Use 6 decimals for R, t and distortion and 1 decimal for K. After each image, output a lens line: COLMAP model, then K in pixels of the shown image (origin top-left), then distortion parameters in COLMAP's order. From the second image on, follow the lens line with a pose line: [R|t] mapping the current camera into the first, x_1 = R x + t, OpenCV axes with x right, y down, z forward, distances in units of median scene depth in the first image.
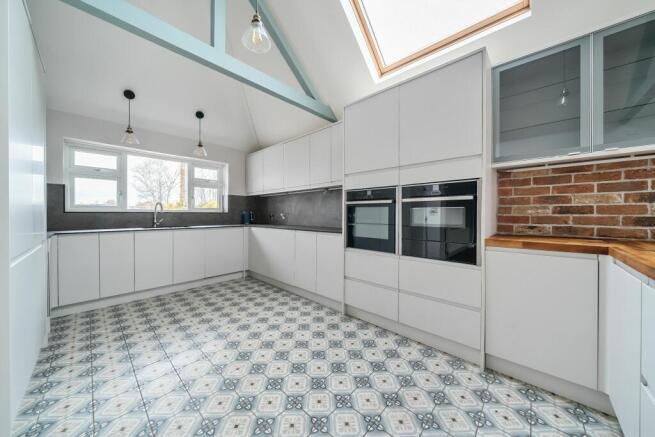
lens RADIAL K [[225.0, 0, 301.5], [0, 225.0, 215.9], [0, 0, 1]] dist [-0.027702, 0.000026]
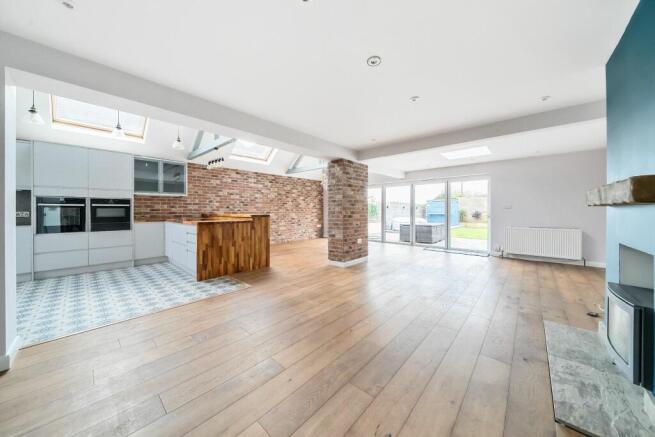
lens RADIAL K [[224.1, 0, 324.7], [0, 224.1, 213.5], [0, 0, 1]] dist [-0.000278, 0.000041]
pose [[-0.071845, -0.016721, 0.997276, -2.130724], [0.004449, 0.999844, 0.017085, -0.018527], [-0.997406, 0.005664, -0.071760, -1.214093]]
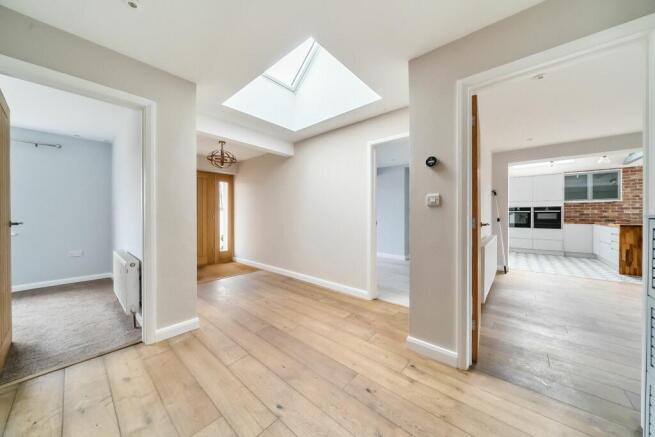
lens RADIAL K [[224.1, 0, 324.7], [0, 224.1, 213.5], [0, 0, 1]] dist [-0.000278, 0.000041]
pose [[0.995479, -0.003486, 0.094918, -3.522258], [0.004596, 0.999924, -0.011480, -0.016505], [-0.094871, 0.011864, 0.995419, -2.398802]]
